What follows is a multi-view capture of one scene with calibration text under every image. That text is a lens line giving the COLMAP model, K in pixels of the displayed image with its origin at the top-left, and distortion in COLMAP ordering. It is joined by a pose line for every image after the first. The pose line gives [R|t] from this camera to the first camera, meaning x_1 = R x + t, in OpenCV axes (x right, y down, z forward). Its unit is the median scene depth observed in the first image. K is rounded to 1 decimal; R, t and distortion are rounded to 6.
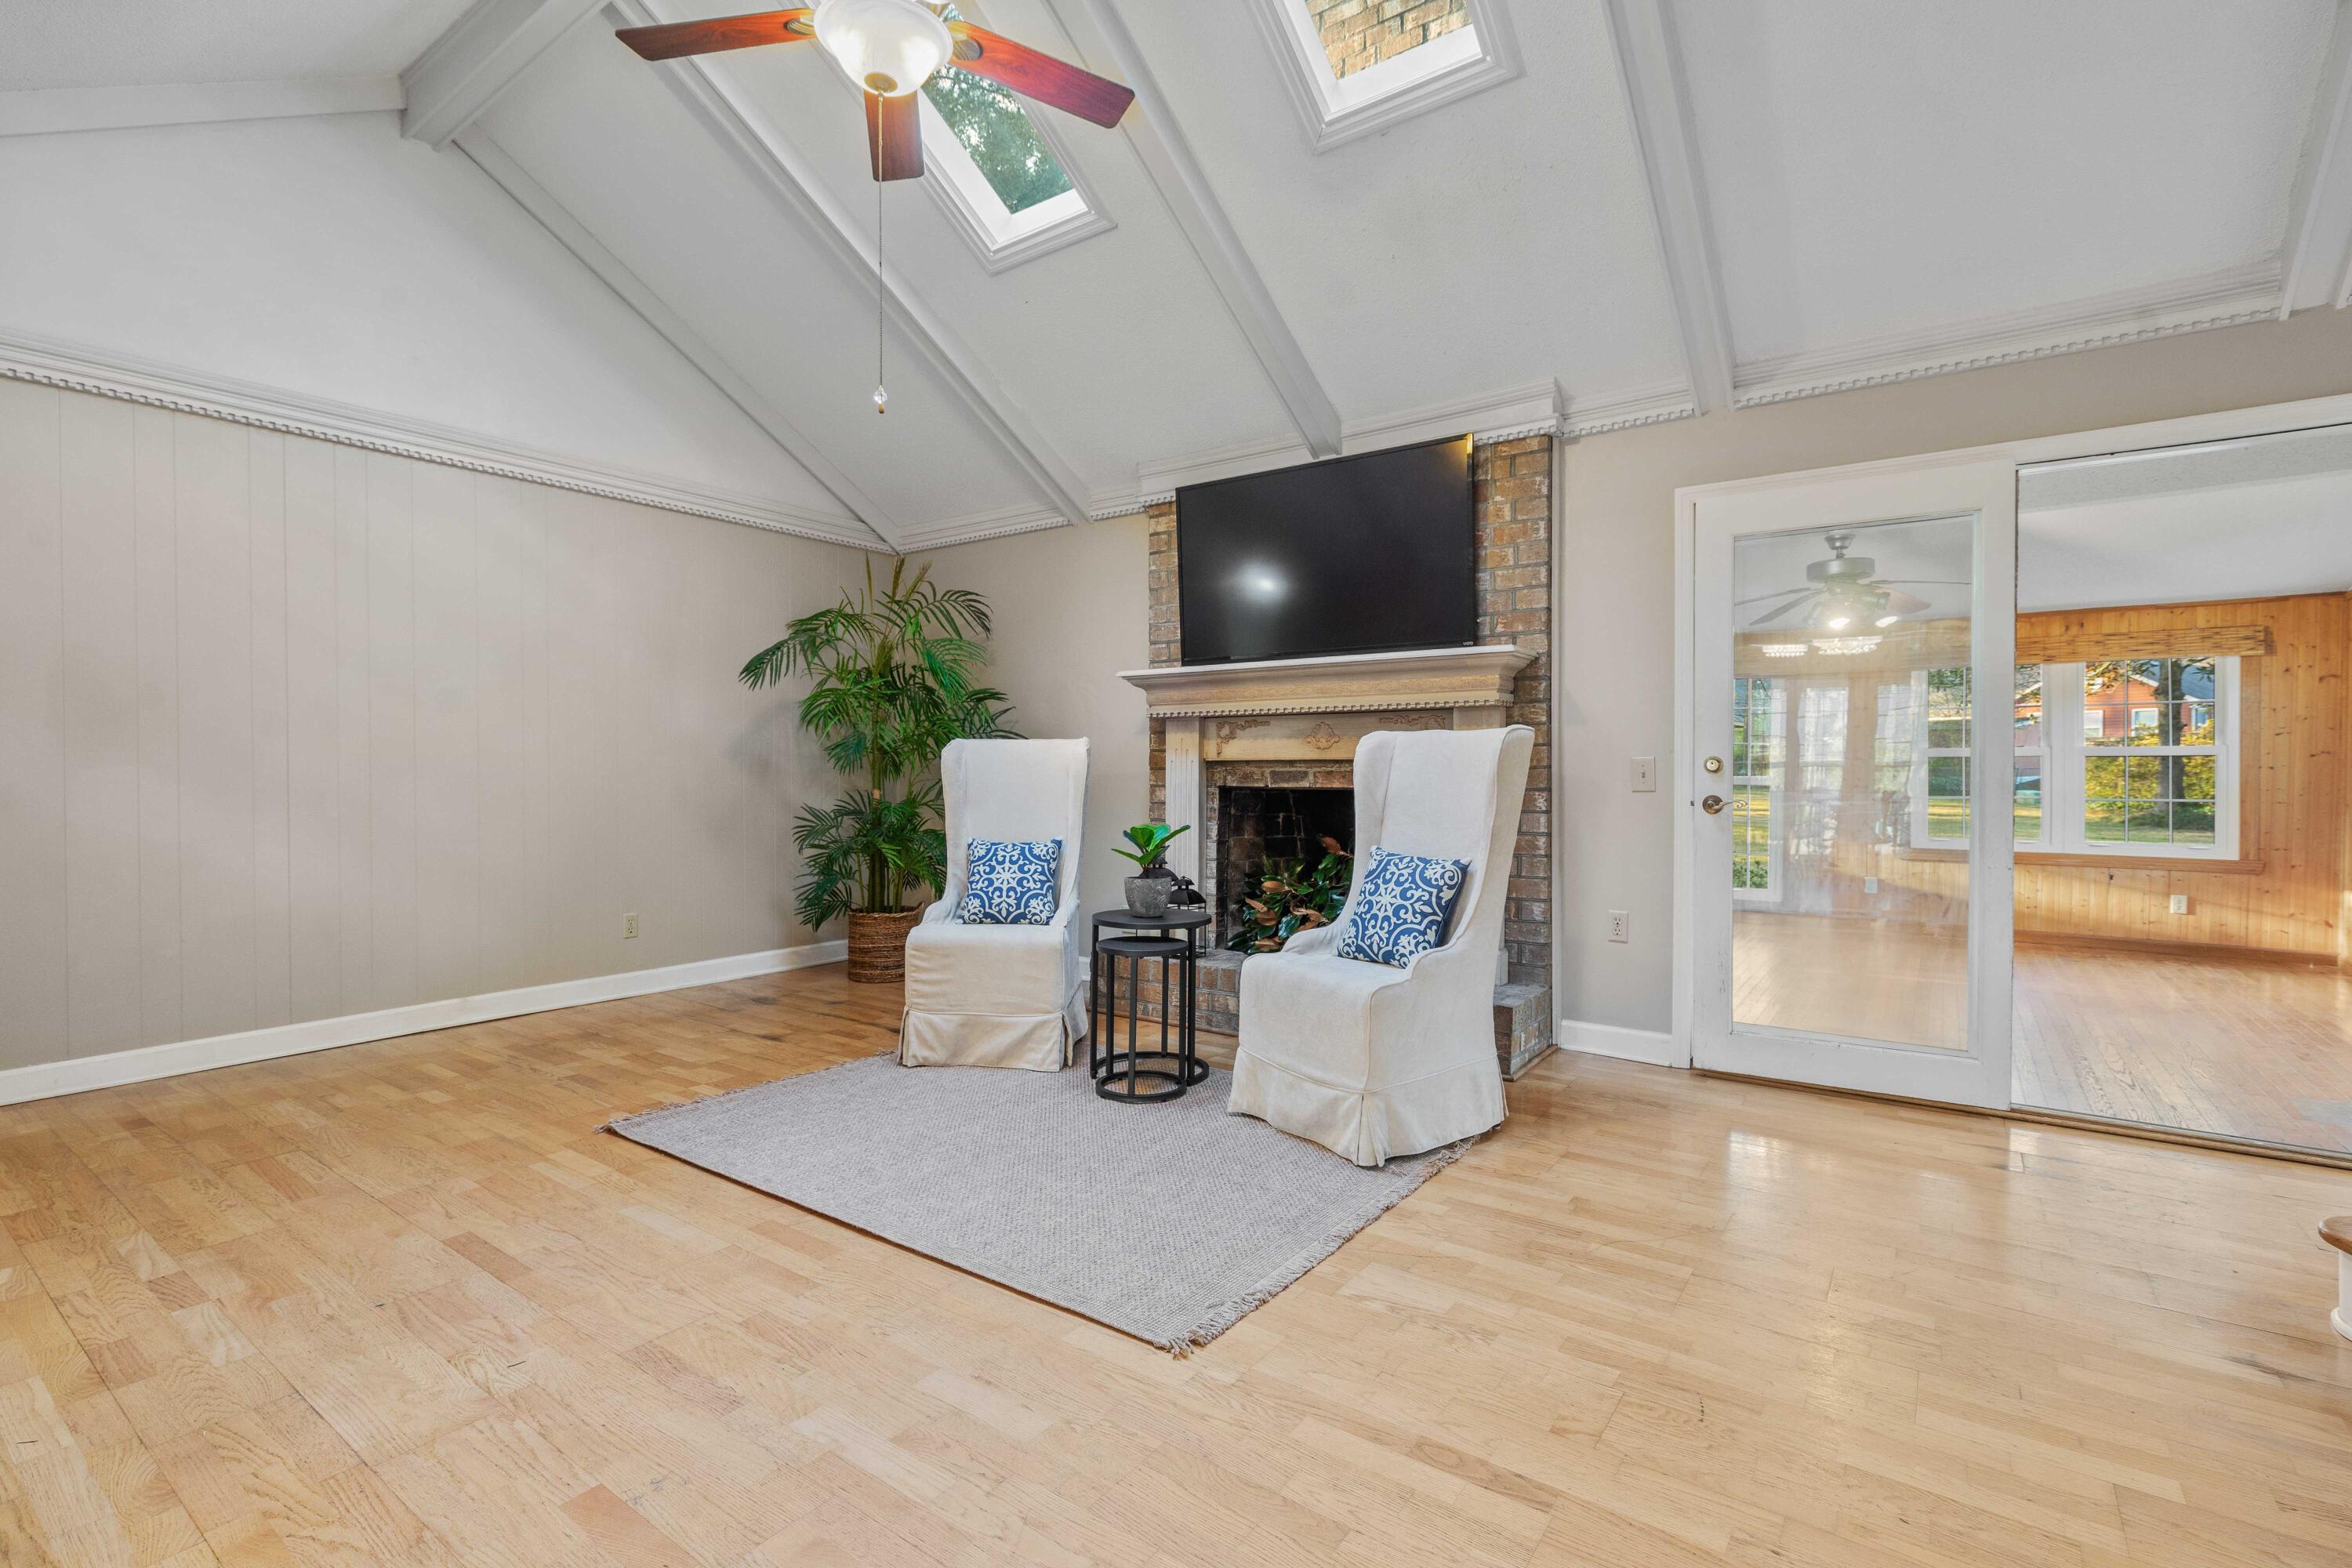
lens RADIAL K [[1072.2, 0, 1176.0], [0, 1072.2, 784.0], [0, 0, 1]] dist [-0.000752, 0.000202]
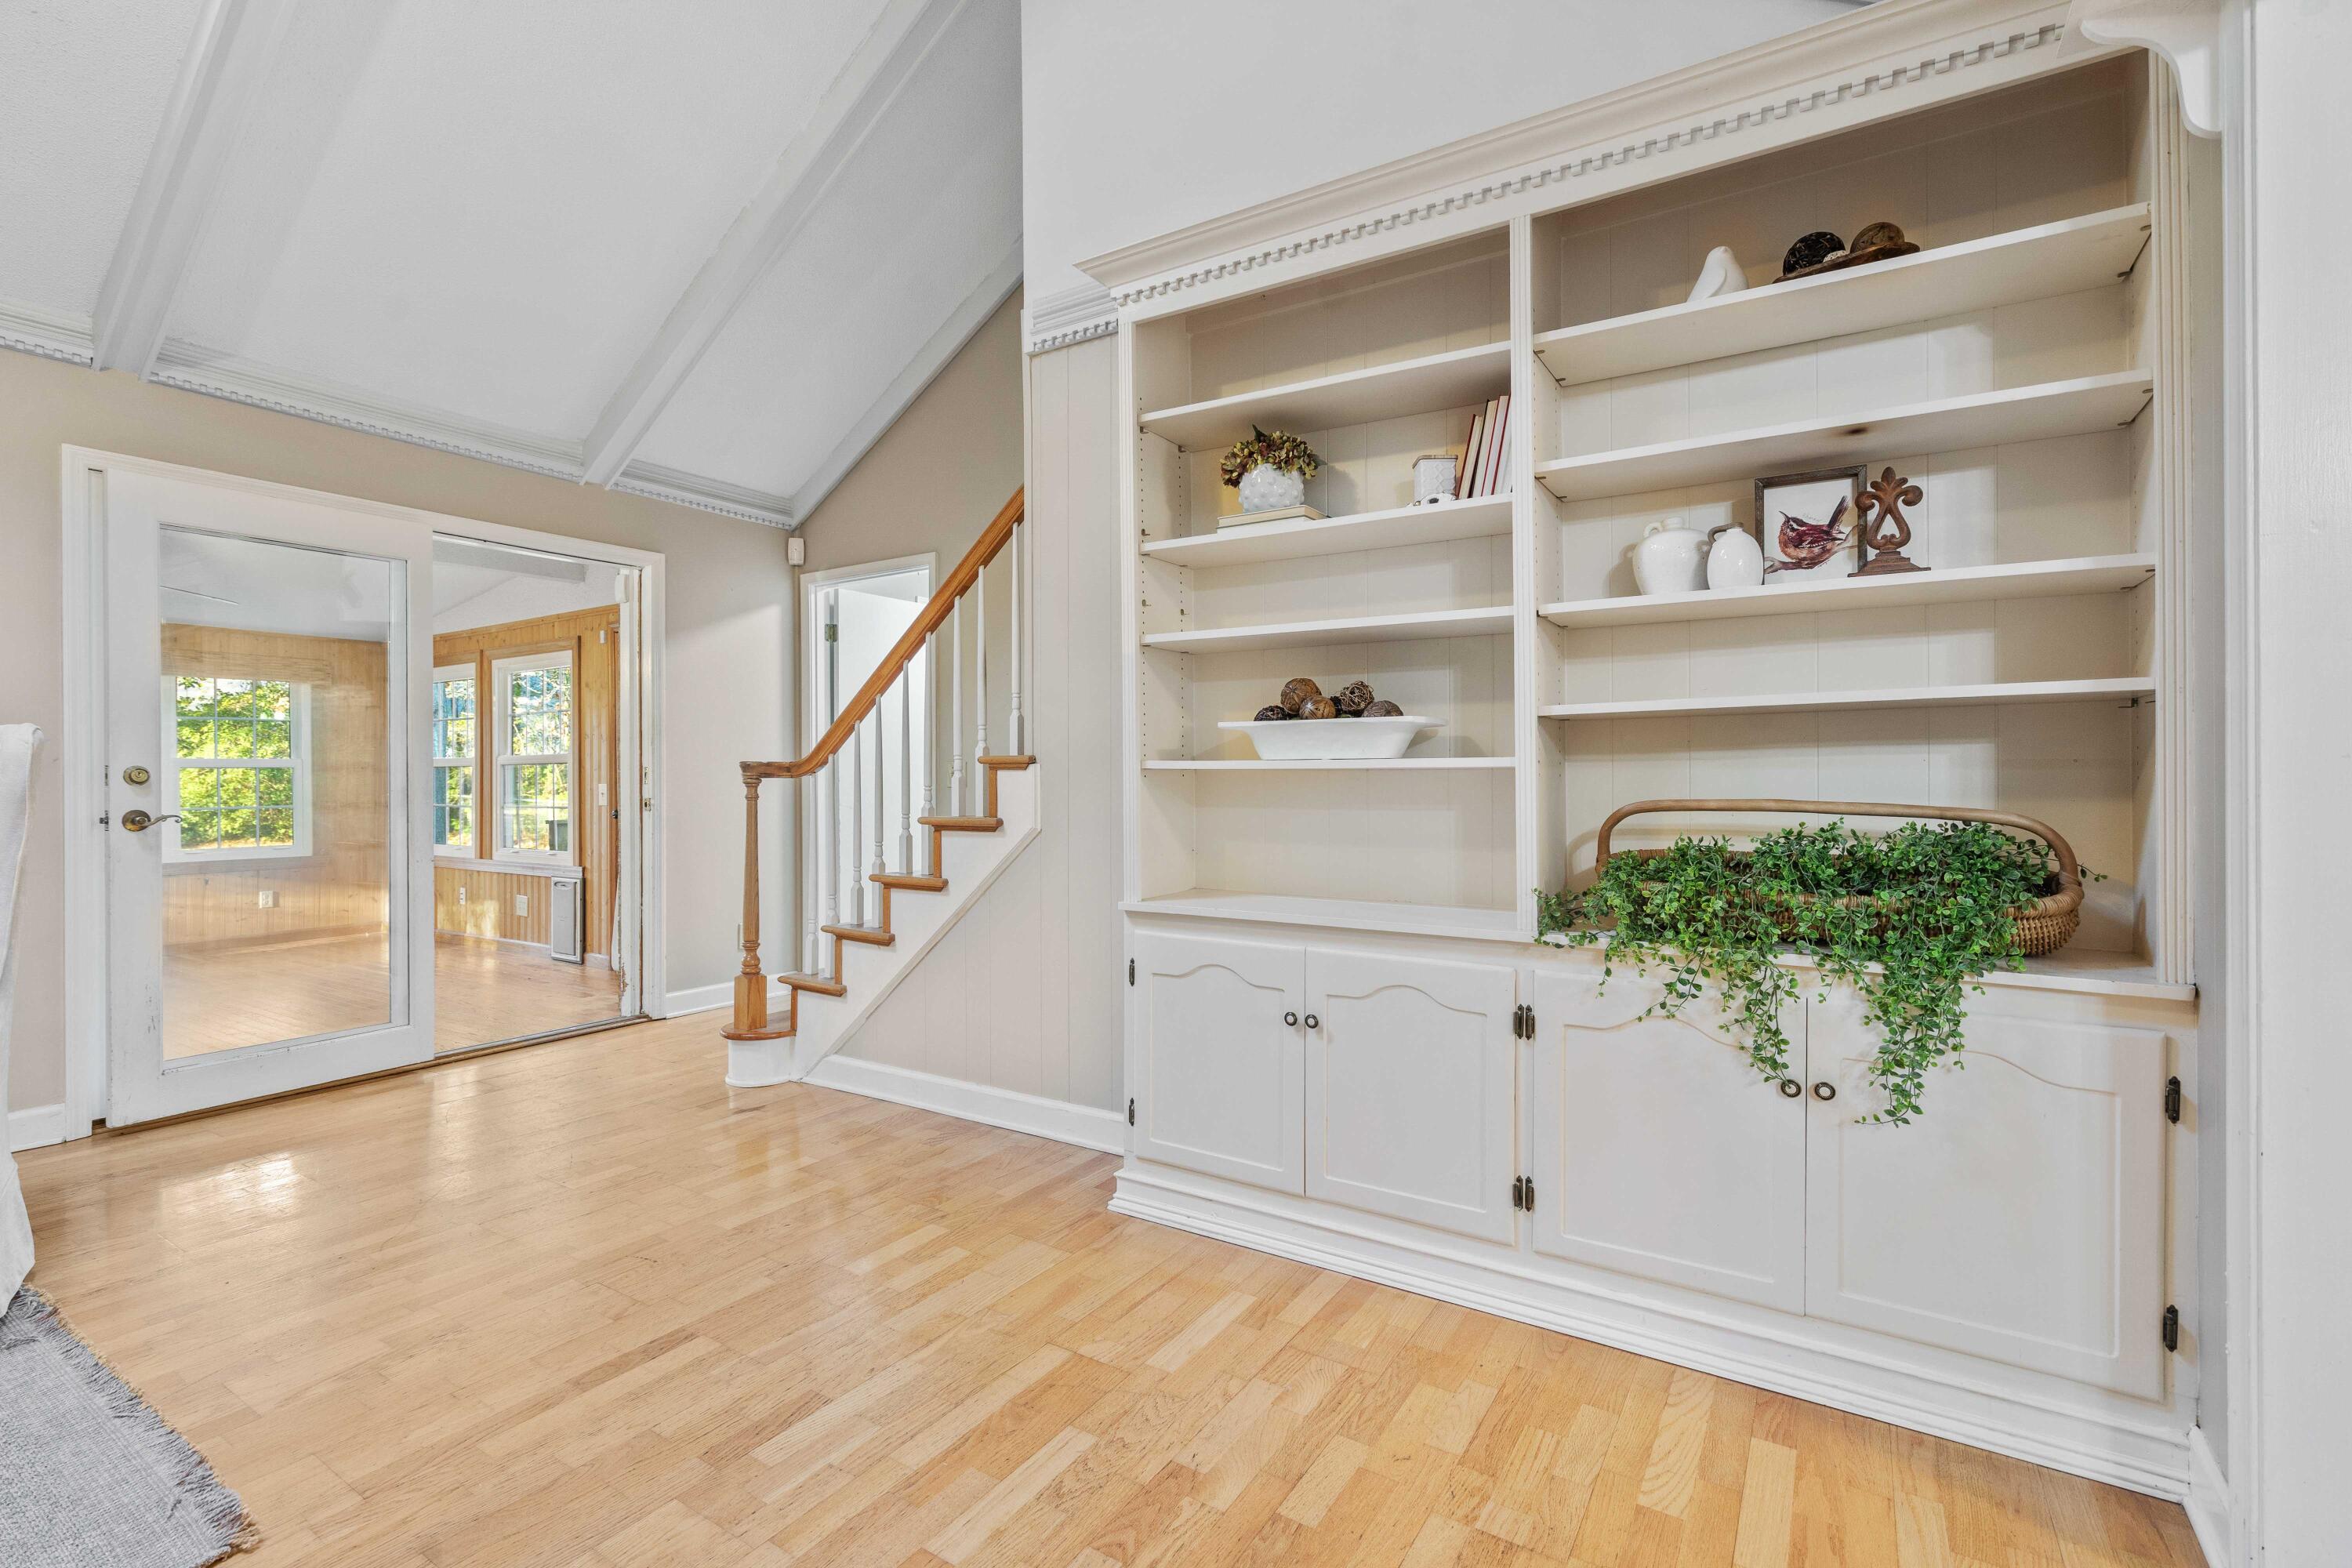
lens RADIAL K [[1049.9, 0, 1176.0], [0, 1049.9, 784.0], [0, 0, 1]] dist [-0.002034, 0.000174]
pose [[-0.062959, -0.008016, 0.997984, -0.486648], [0.019164, 0.999774, 0.009240, -0.002717], [-0.997832, 0.019707, -0.062791, 0.235959]]
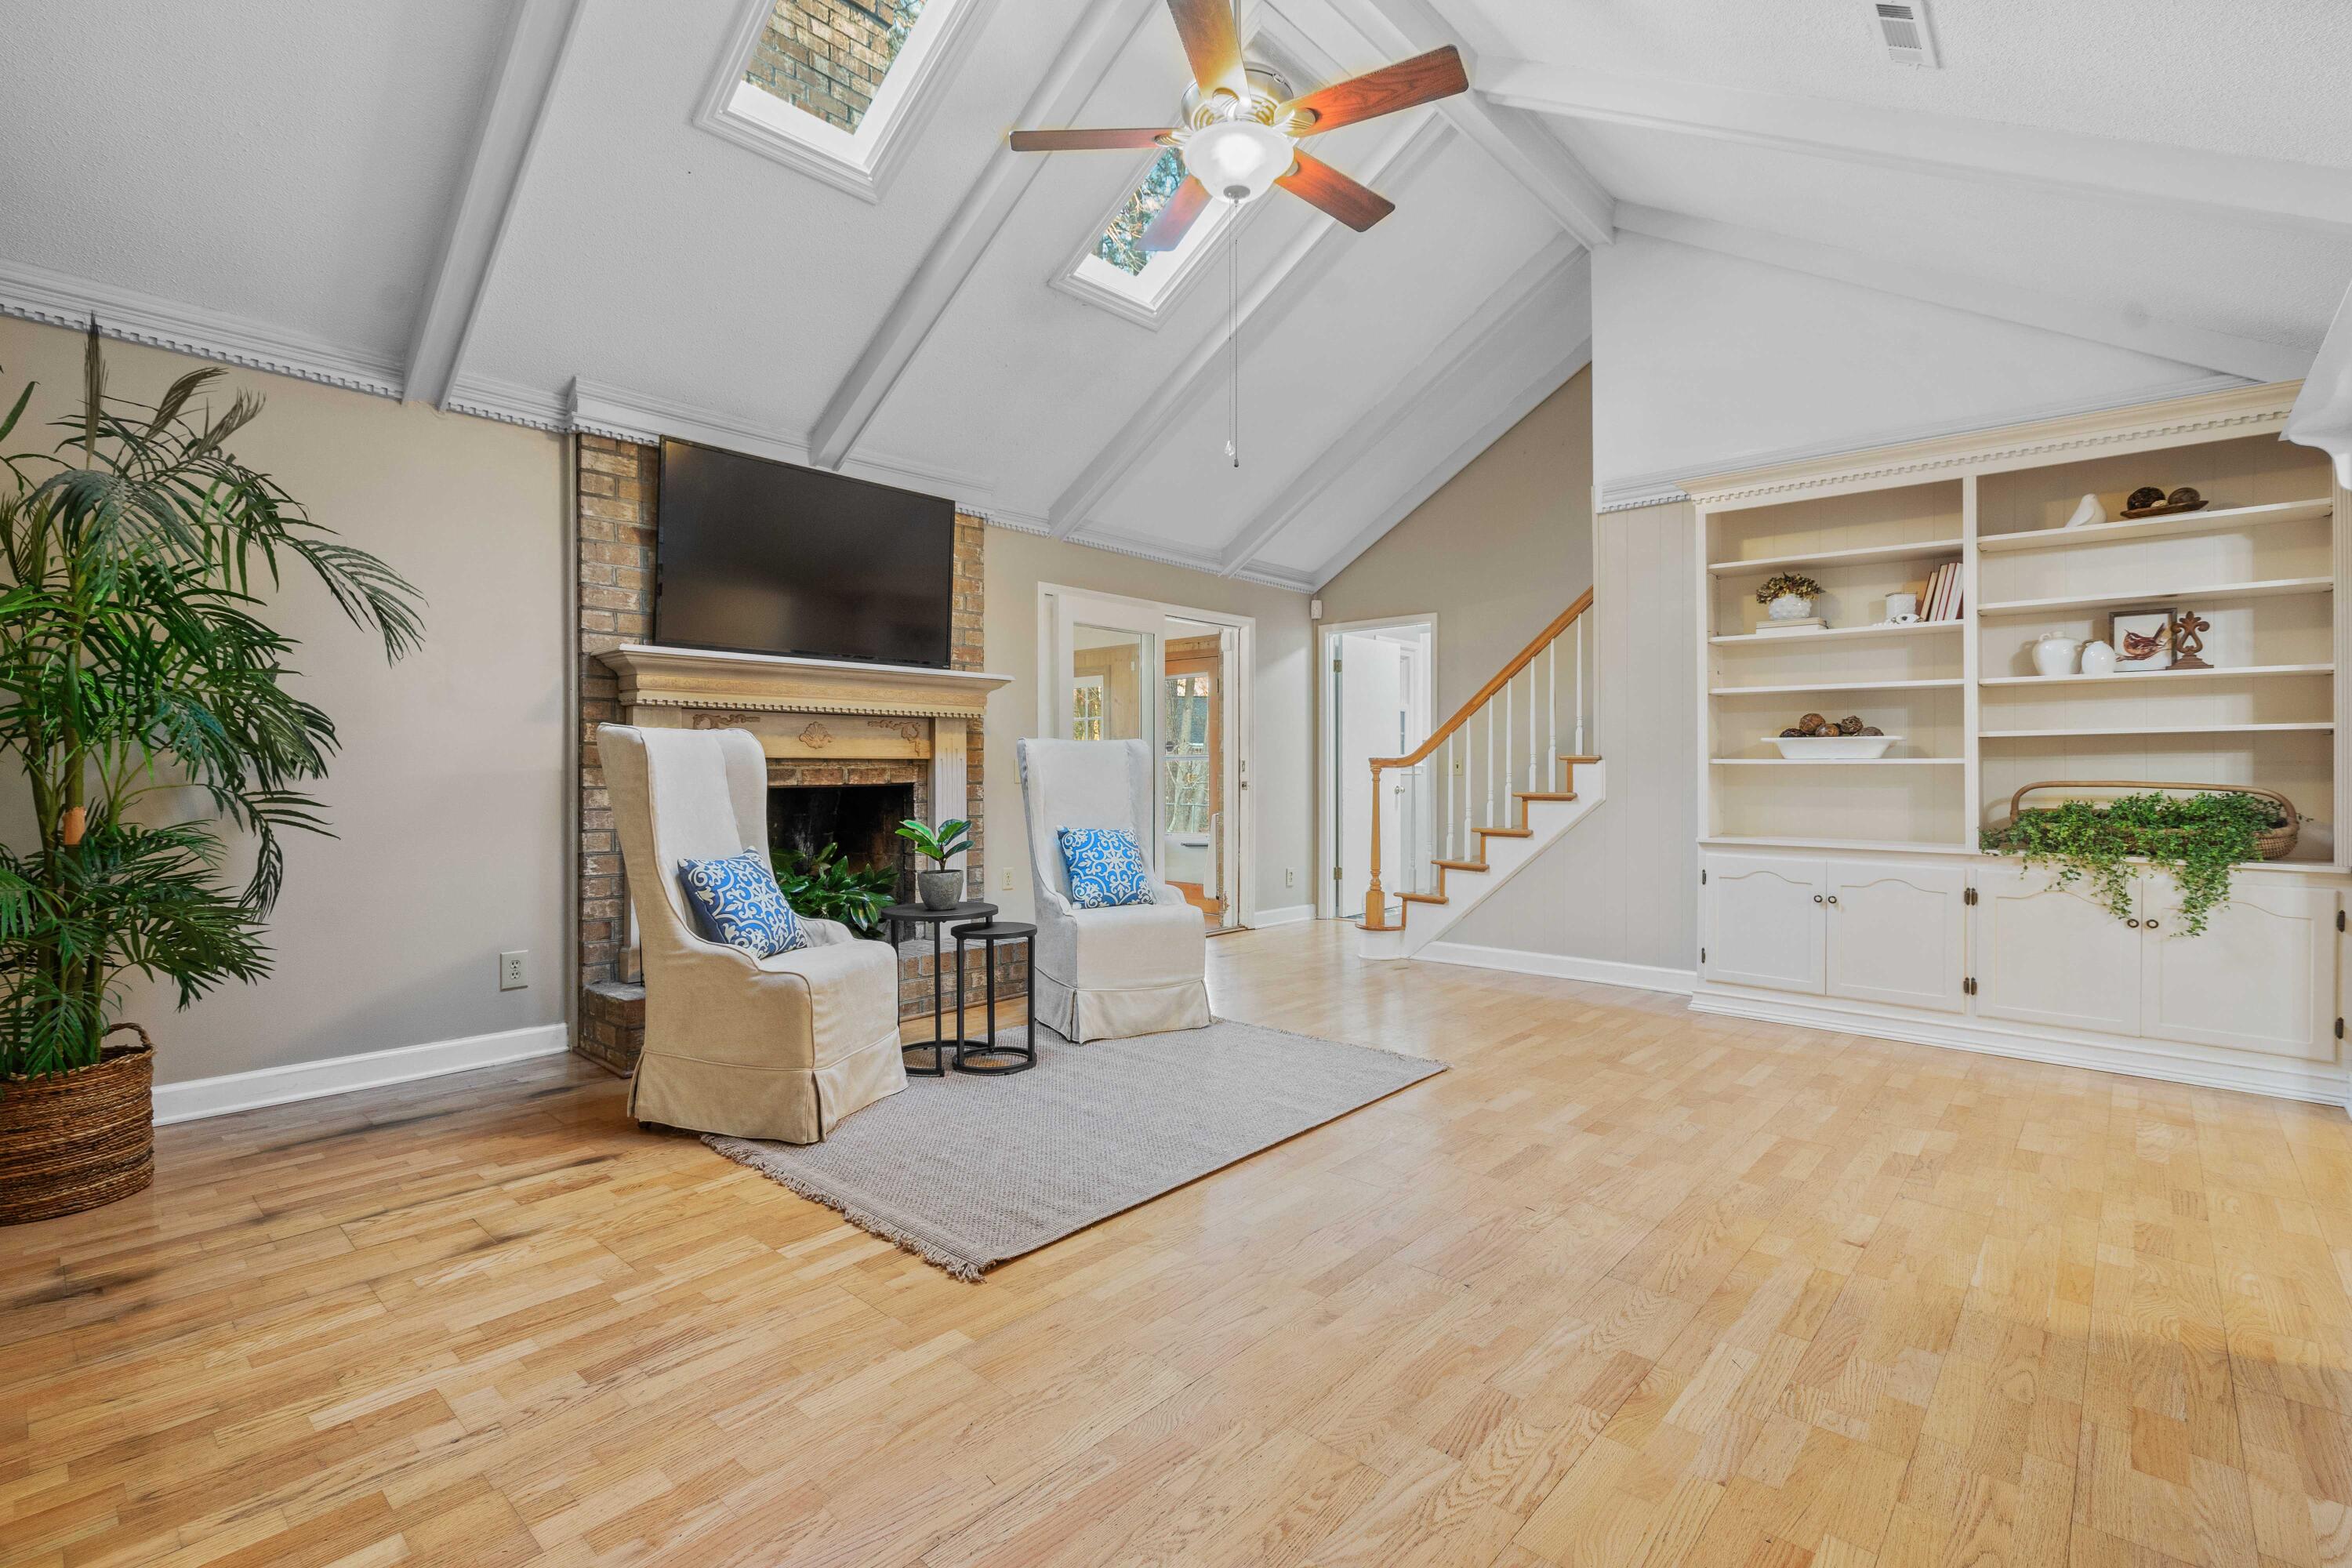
lens RADIAL K [[1060.5, 0, 1176.3], [0, 1060.5, 772.8], [0, 0, 1]] dist [-0.001095, 0.000568]
pose [[0.108357, -0.004373, 0.994102, -1.224238], [0.014253, 0.999894, 0.002845, -0.009597], [-0.994010, 0.013861, 0.108408, 0.796473]]
